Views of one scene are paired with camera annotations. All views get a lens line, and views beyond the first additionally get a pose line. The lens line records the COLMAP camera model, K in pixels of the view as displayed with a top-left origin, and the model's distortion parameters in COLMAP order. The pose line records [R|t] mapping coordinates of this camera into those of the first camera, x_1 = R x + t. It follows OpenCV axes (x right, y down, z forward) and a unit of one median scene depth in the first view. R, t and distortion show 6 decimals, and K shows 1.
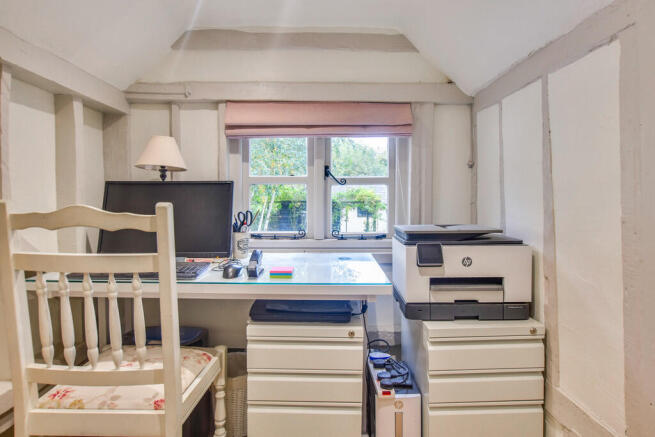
lens RADIAL K [[374.7, 0, 329.5], [0, 374.7, 215.1], [0, 0, 1]] dist [-0.038073, 0.023643]
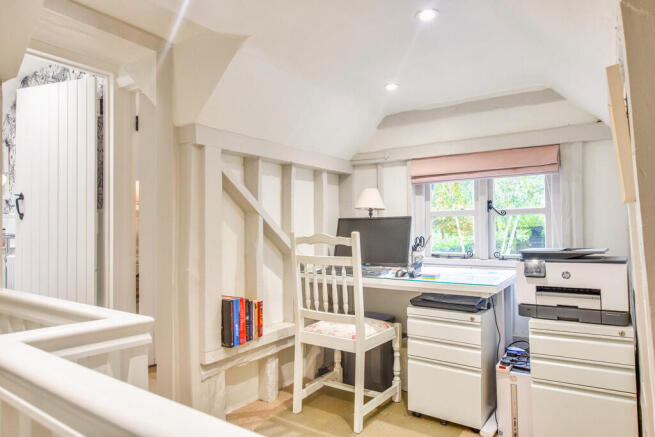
lens RADIAL K [[375.5, 0, 331.9], [0, 375.5, 217.7], [0, 0, 1]] dist [-0.037945, 0.000173]
pose [[0.826712, -0.027920, -0.561932, 0.318367], [-0.008534, 0.998031, -0.062144, 0.008891], [0.562560, 0.056171, 0.824846, -0.404543]]
